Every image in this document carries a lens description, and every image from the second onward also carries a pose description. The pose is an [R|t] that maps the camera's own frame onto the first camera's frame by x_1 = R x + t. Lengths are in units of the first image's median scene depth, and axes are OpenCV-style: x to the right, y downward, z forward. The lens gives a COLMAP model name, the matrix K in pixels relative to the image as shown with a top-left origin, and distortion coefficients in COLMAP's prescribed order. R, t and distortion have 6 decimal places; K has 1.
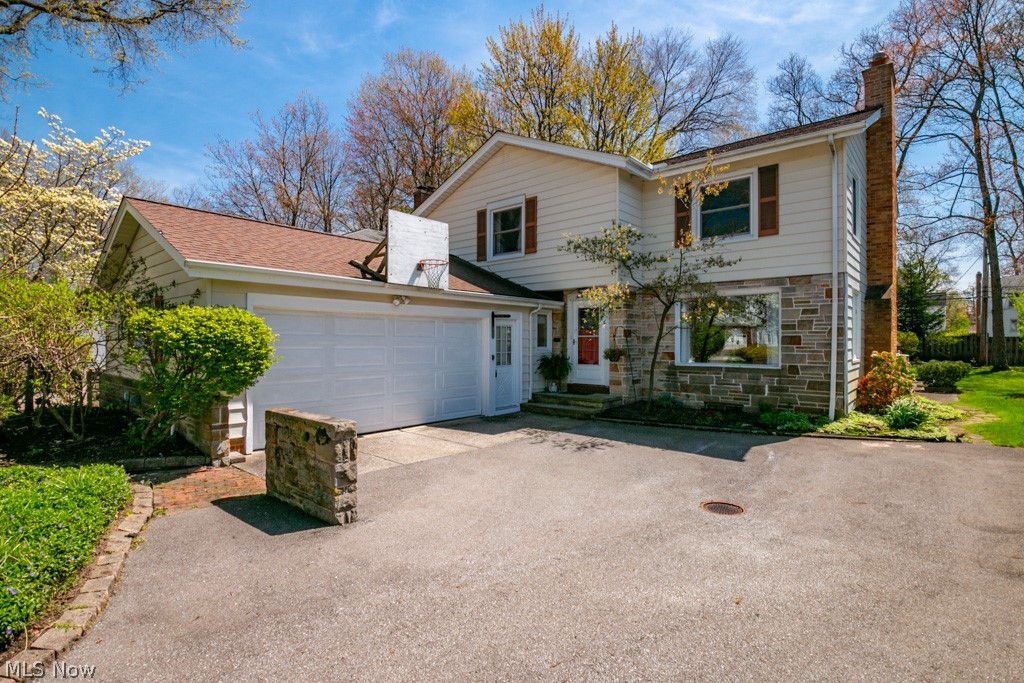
lens RADIAL K [[493.0, 0, 512.0], [0, 493.0, 350.5], [0, 0, 1]] dist [0.018763, -0.029986]
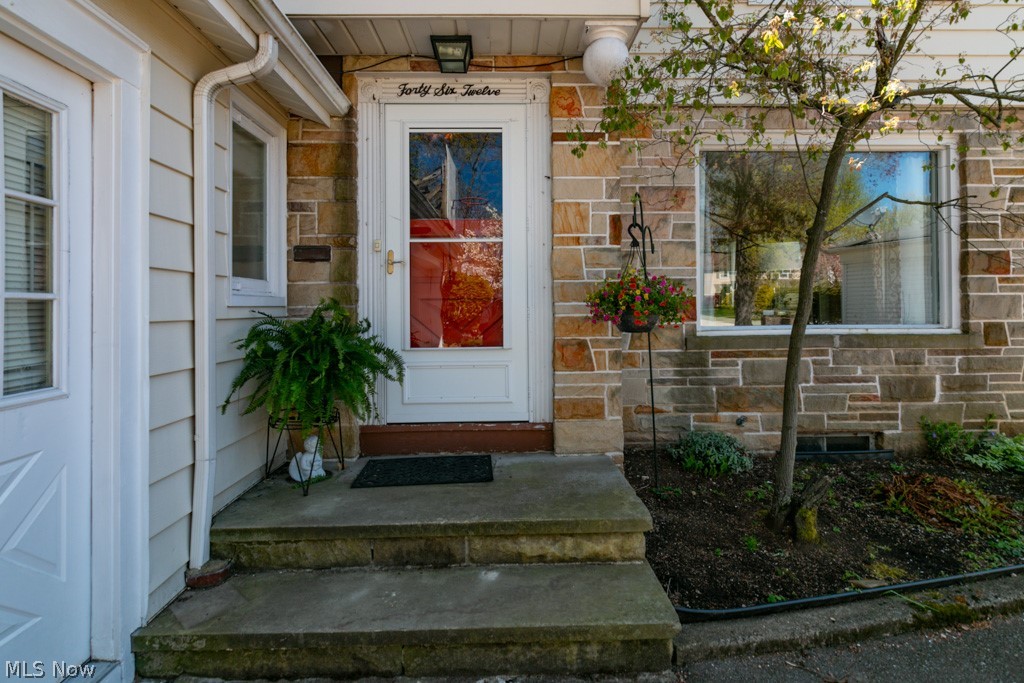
lens RADIAL K [[495.9, 0, 514.1], [0, 495.9, 301.3], [0, 0, 1]] dist [-0.002320, -0.000519]
pose [[0.733513, -0.000940, 0.679675, -0.003799], [0.019325, 0.999624, -0.019473, 0.010774], [-0.679401, 0.027418, 0.733255, 0.879835]]
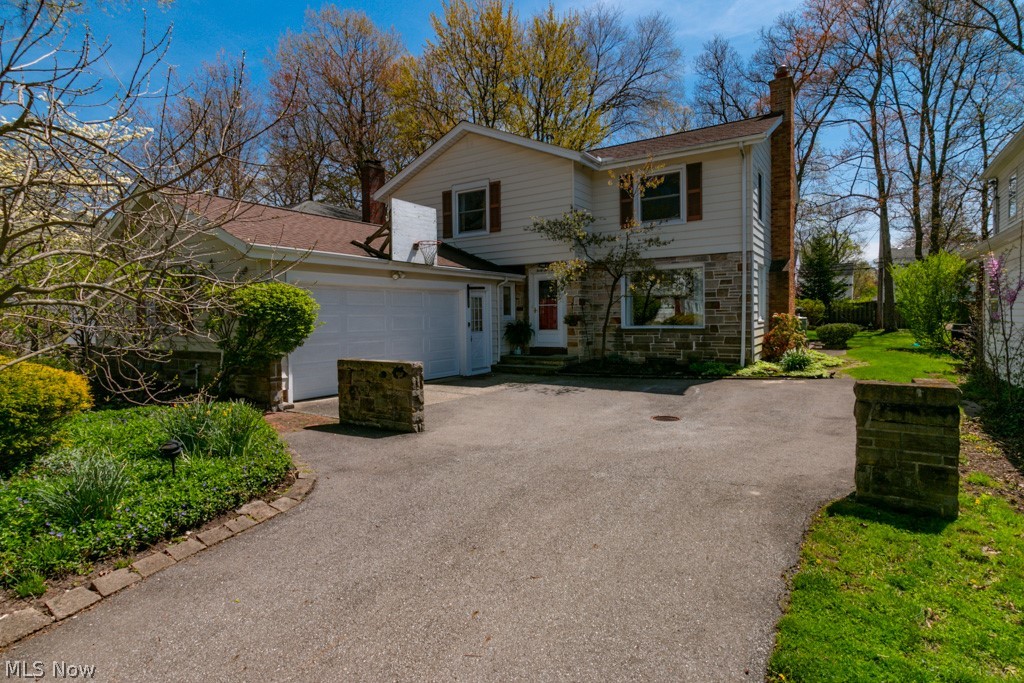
lens RADIAL K [[513.2, 0, 512.0], [0, 513.2, 341.5], [0, 0, 1]] dist [0.002054, -0.000054]
pose [[0.990720, -0.023840, 0.133814, -0.101646], [0.019580, 0.999261, 0.033063, 0.016607], [-0.134503, -0.030136, 0.990455, -0.197677]]
